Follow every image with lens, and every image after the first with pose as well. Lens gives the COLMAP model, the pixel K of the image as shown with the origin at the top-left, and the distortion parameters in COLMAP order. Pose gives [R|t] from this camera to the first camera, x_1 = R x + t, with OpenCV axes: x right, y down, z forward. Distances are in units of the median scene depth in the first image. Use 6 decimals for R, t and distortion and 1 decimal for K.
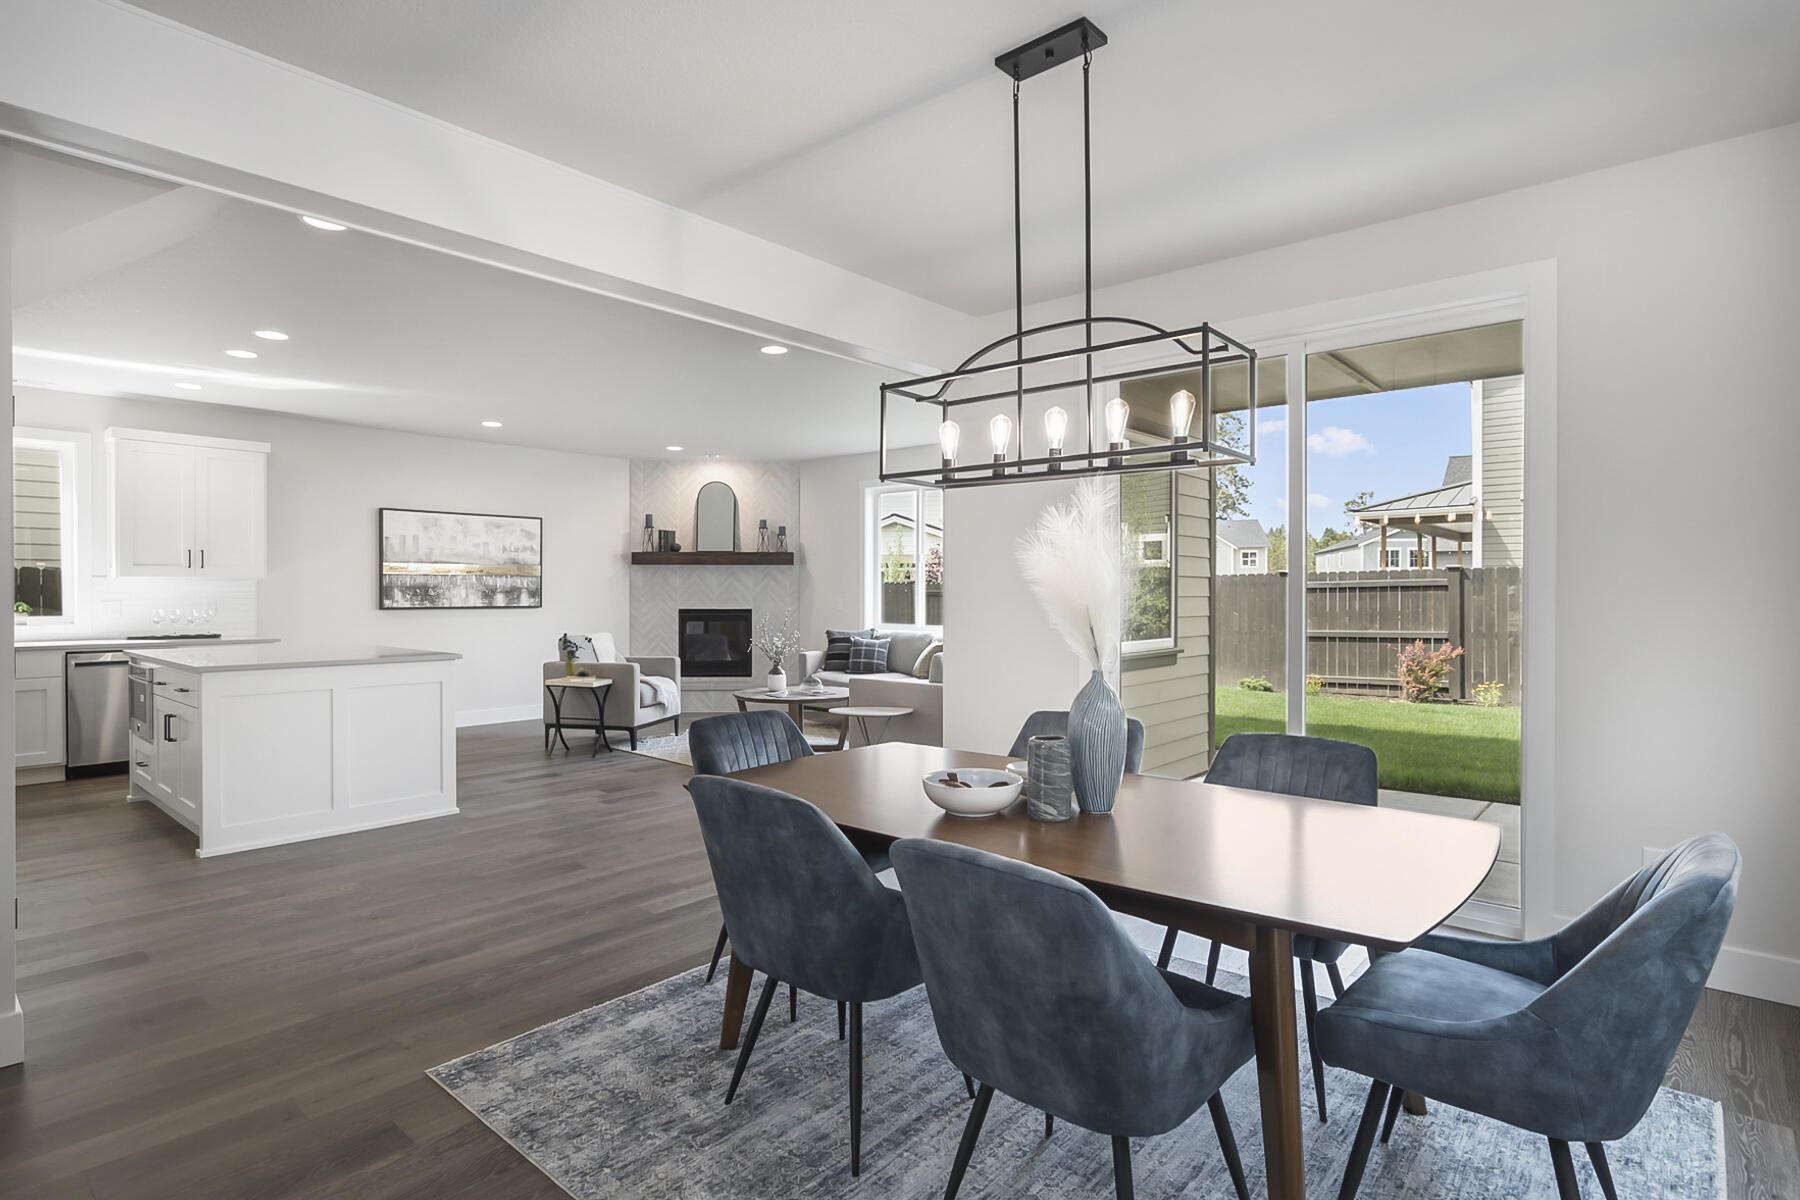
lens RADIAL K [[930.3, 0, 901.4], [0, 930.3, 602.8], [0, 0, 1]] dist [-0.022792, 0.011294]
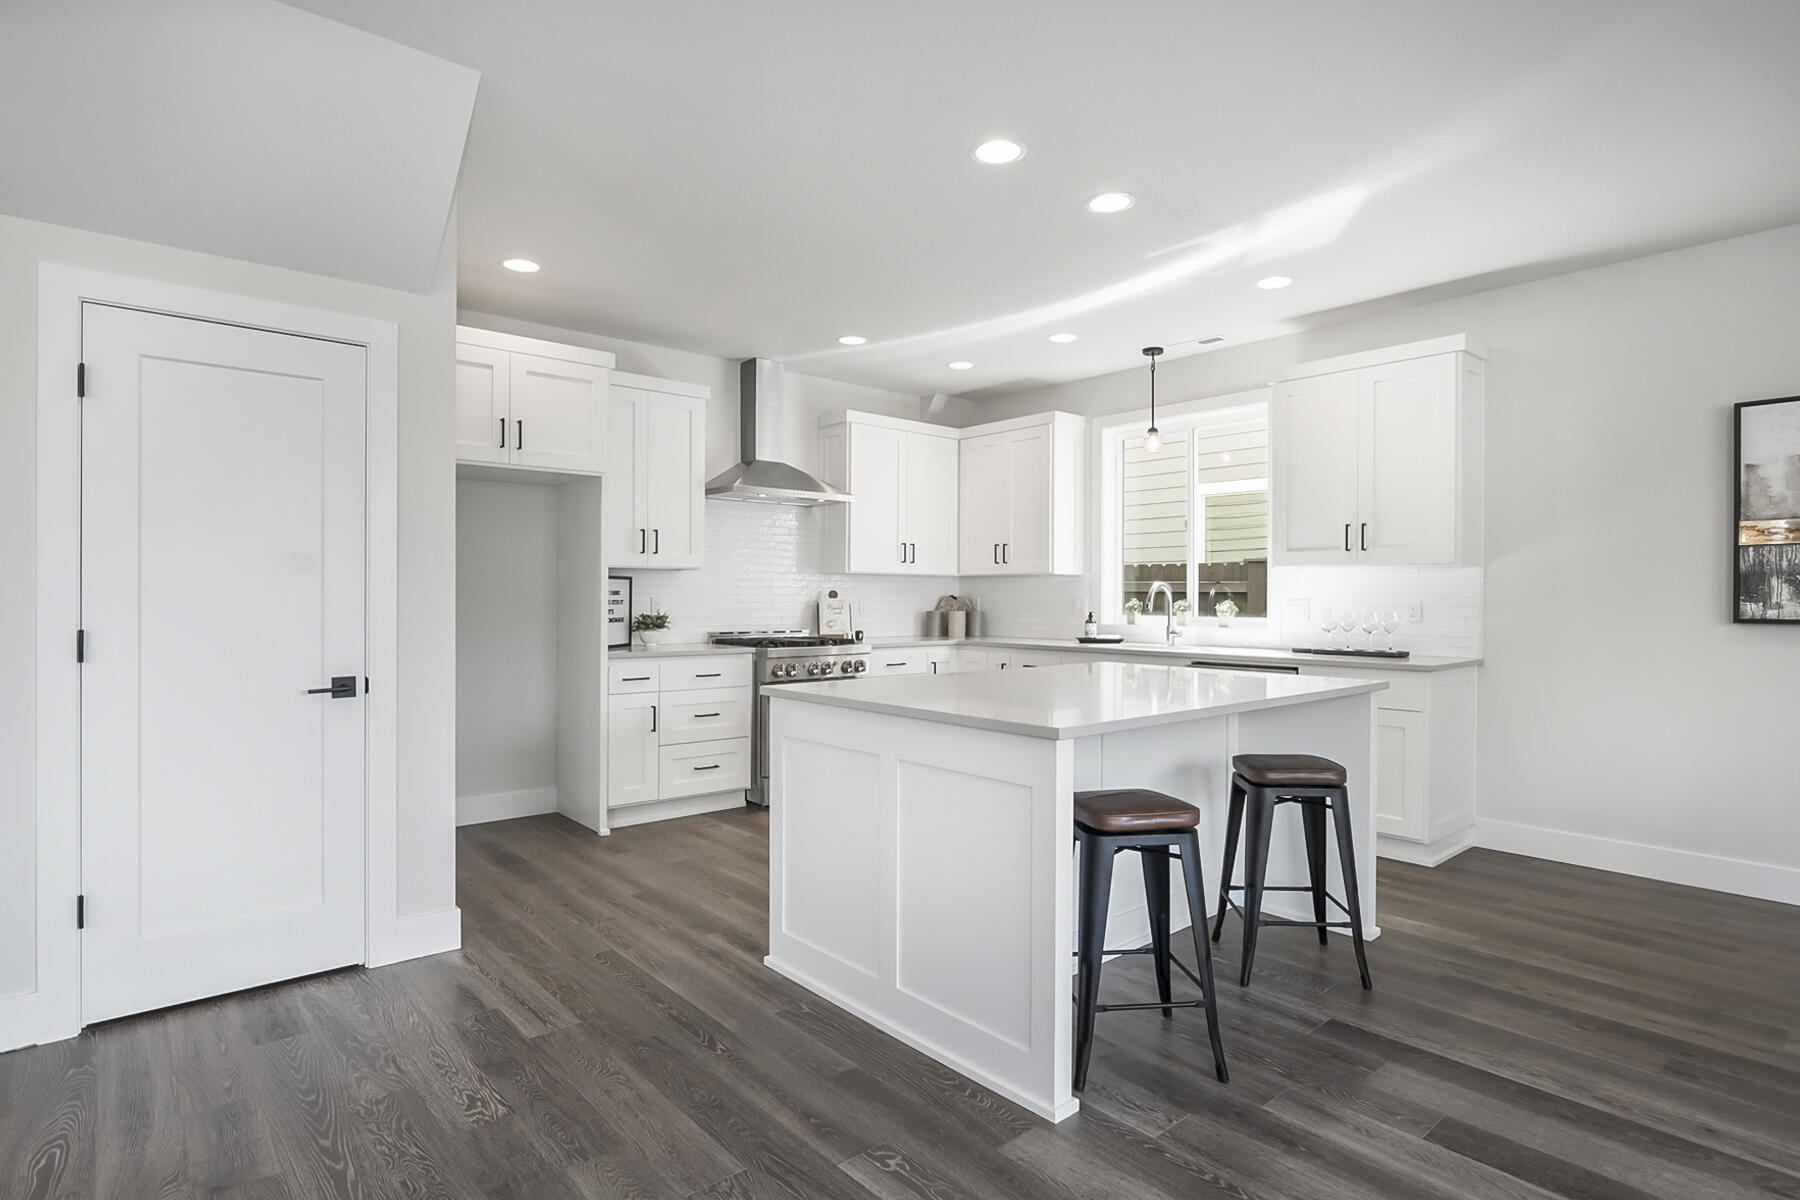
lens RADIAL K [[930.3, 0, 890.8], [0, 930.3, 595.1], [0, 0, 1]] dist [-0.022792, 0.011294]
pose [[-0.144290, -0.002979, -0.989531, -0.040345], [-0.012738, 0.999918, -0.001153, -0.000718], [0.989454, 0.012438, -0.144316, 0.577249]]
